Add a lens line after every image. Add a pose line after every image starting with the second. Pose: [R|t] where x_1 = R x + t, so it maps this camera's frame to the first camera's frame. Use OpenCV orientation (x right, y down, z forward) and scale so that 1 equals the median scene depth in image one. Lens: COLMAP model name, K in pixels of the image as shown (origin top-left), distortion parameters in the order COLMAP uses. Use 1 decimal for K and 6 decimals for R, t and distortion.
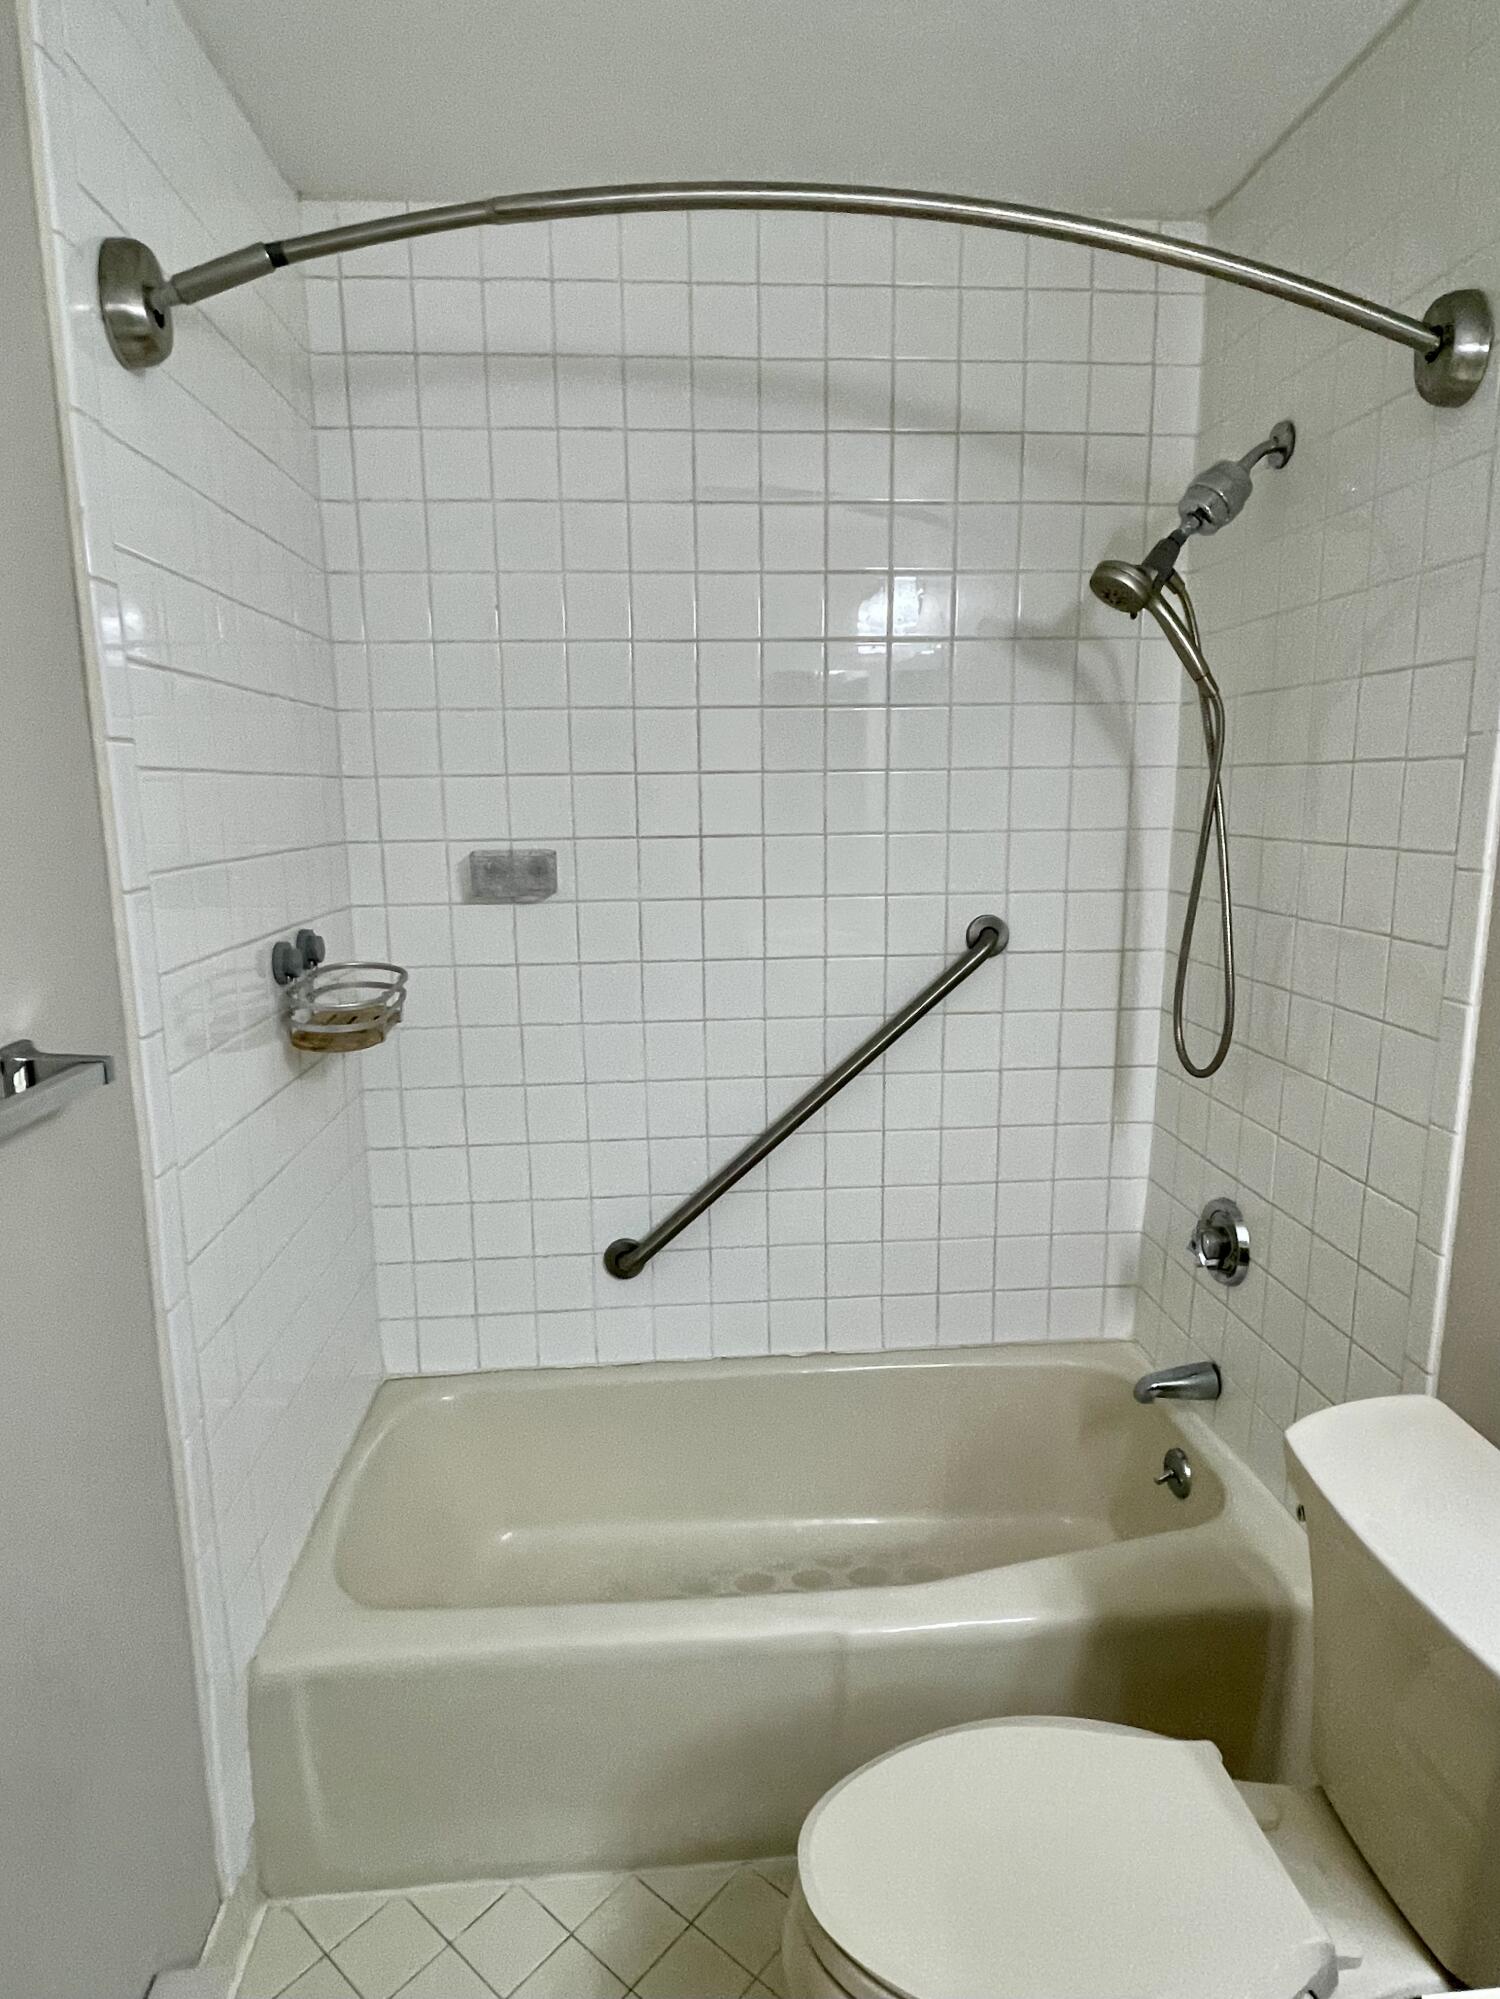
lens RADIAL K [[1130.5, 0, 741.4], [0, 1130.5, 984.4], [0, 0, 1]] dist [-0.002541, -0.002279]
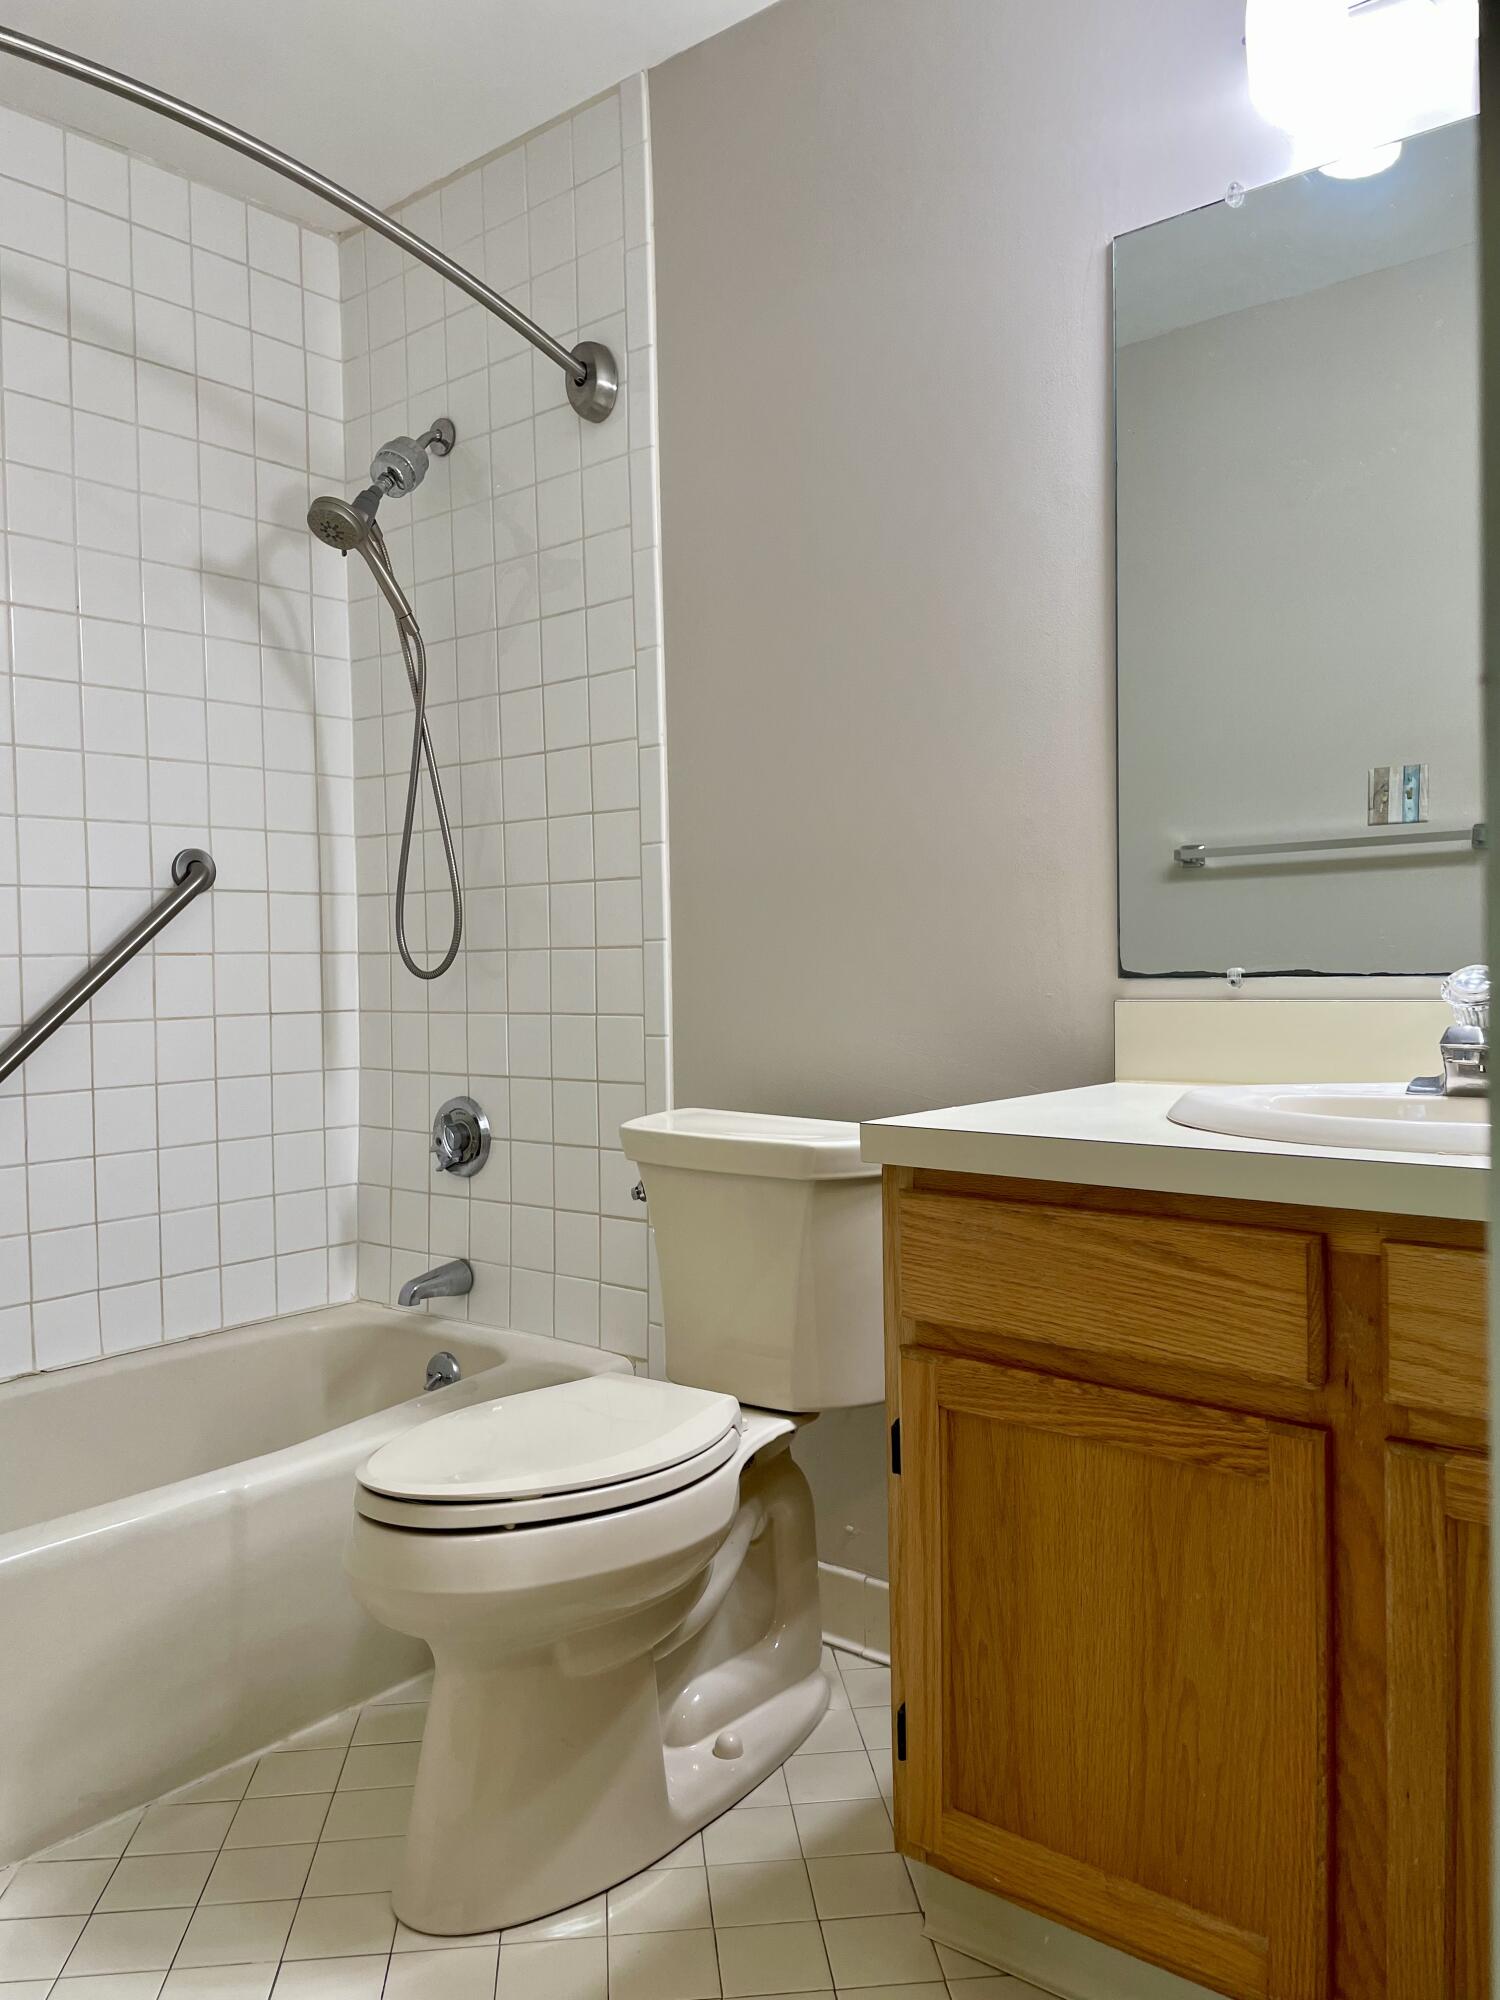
lens RADIAL K [[1508.5, 0, 748.3], [0, 1508.5, 1007.2], [0, 0, 1]] dist [0.004955, -0.011140]
pose [[0.688163, -0.020719, 0.725260, -0.391400], [0.135278, 0.985728, -0.100198, 0.265735], [-0.712833, 0.167065, 0.681145, -0.177539]]
